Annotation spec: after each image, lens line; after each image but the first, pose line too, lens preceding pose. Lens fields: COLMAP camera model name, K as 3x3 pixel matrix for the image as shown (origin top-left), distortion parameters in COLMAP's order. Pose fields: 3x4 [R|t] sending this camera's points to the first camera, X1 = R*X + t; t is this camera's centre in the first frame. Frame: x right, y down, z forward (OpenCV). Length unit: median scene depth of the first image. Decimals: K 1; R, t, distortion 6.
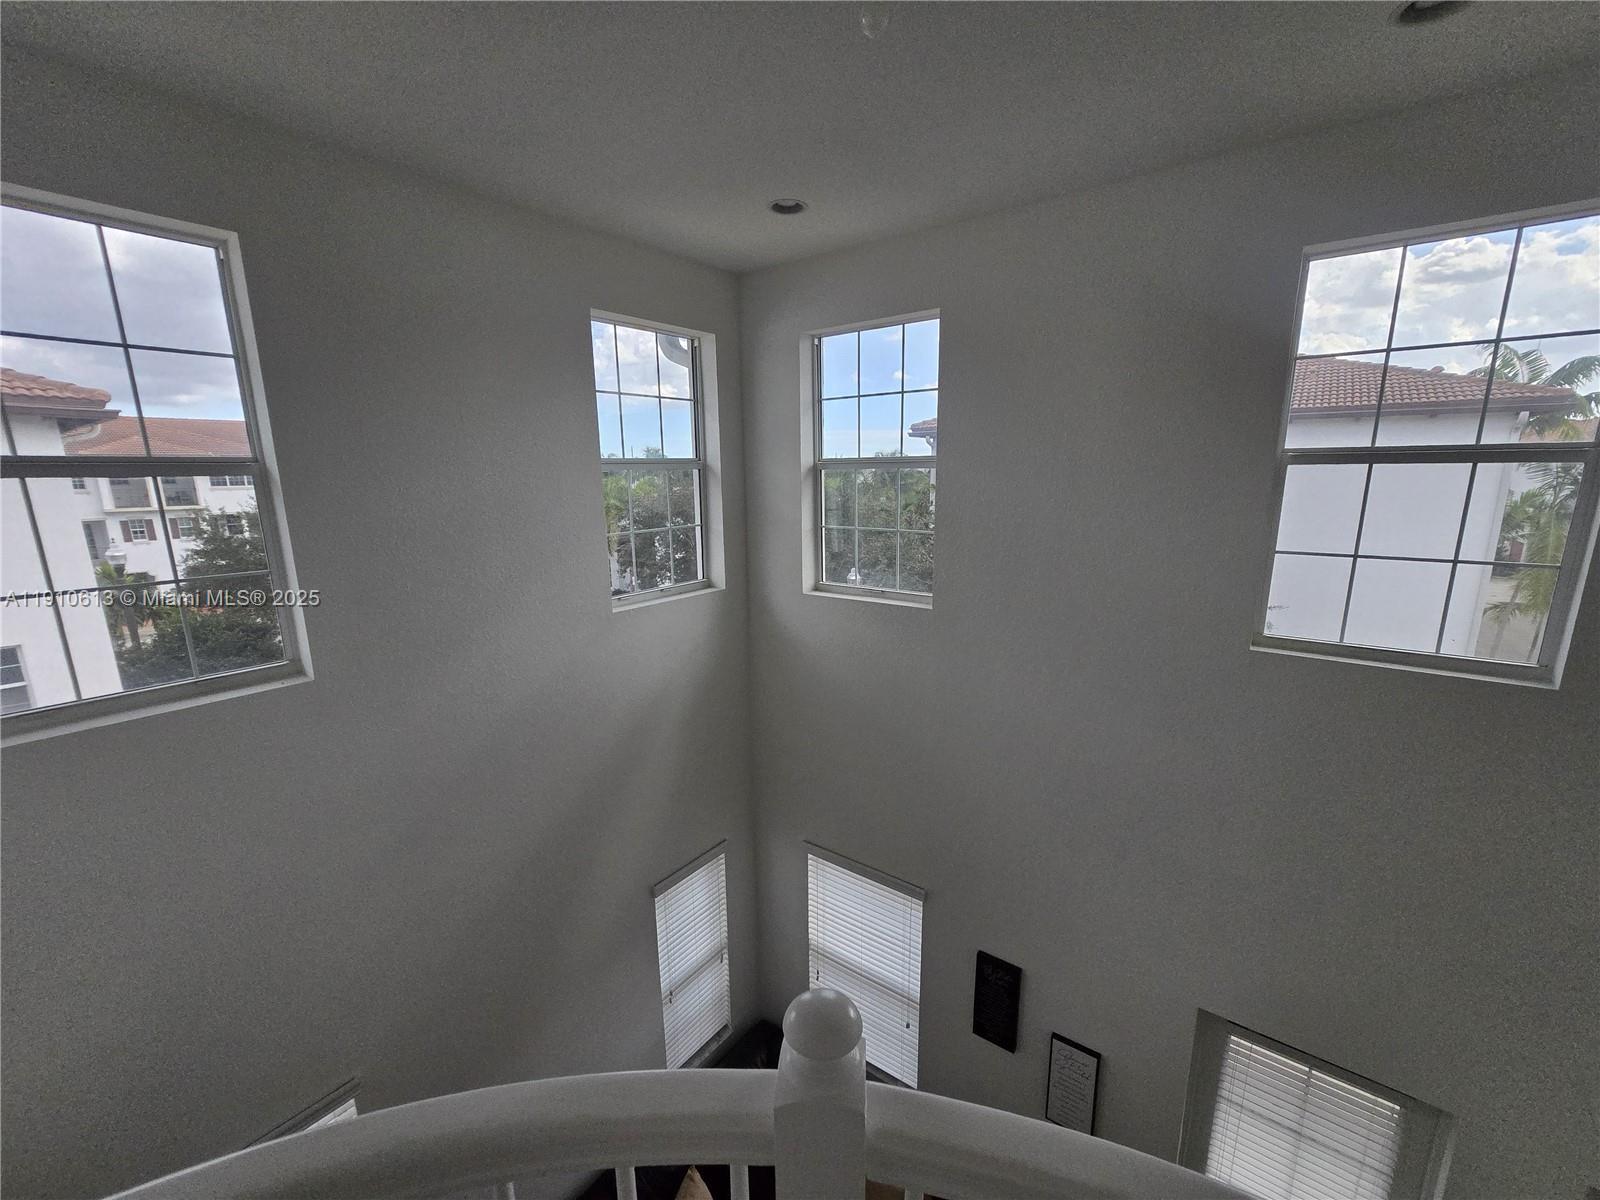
lens RADIAL K [[662.9, 0, 816.9], [0, 662.9, 608.1], [0, 0, 1]] dist [-0.001653, 0.000218]
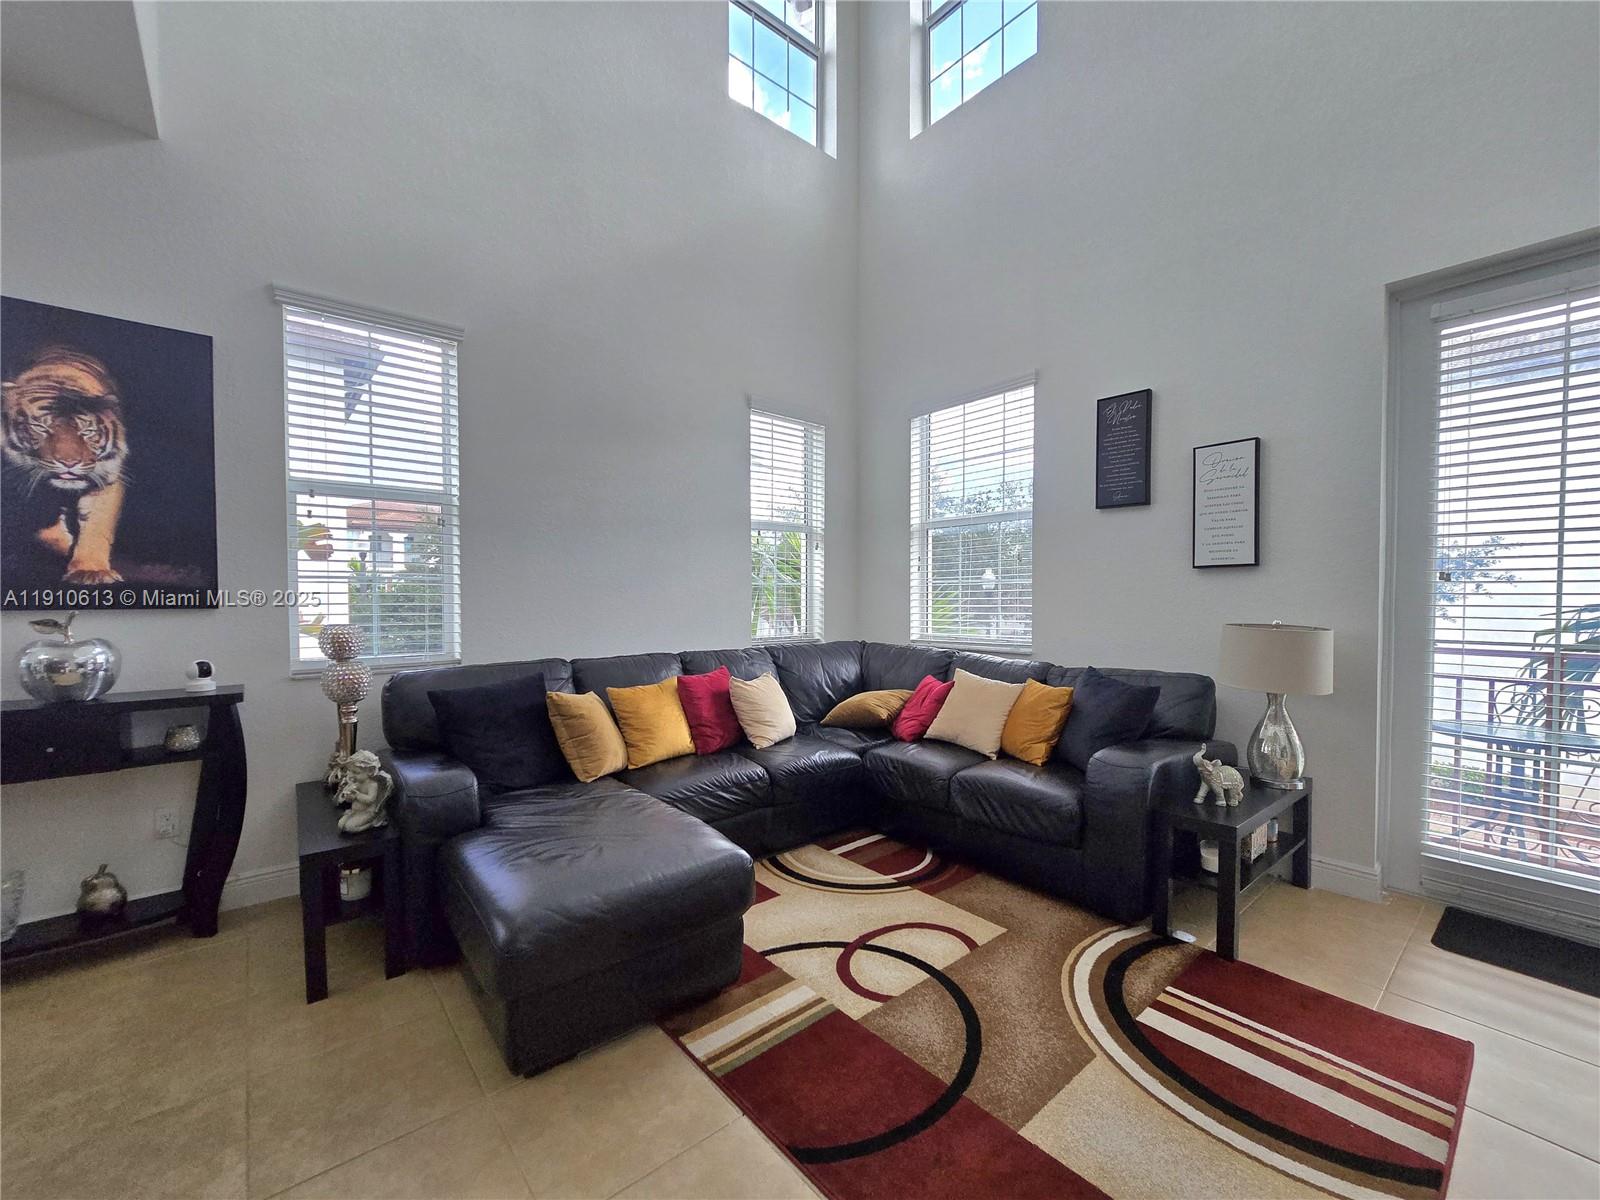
lens RADIAL K [[650.6, 0, 810.6], [0, 650.6, 601.6], [0, 0, 1]] dist [-0.001525, 0.000938]
pose [[0.985023, 0.016029, -0.171674, 0.012635], [-0.048695, 0.980998, -0.187807, 0.924579], [0.165402, 0.193354, 0.967087, 0.129368]]
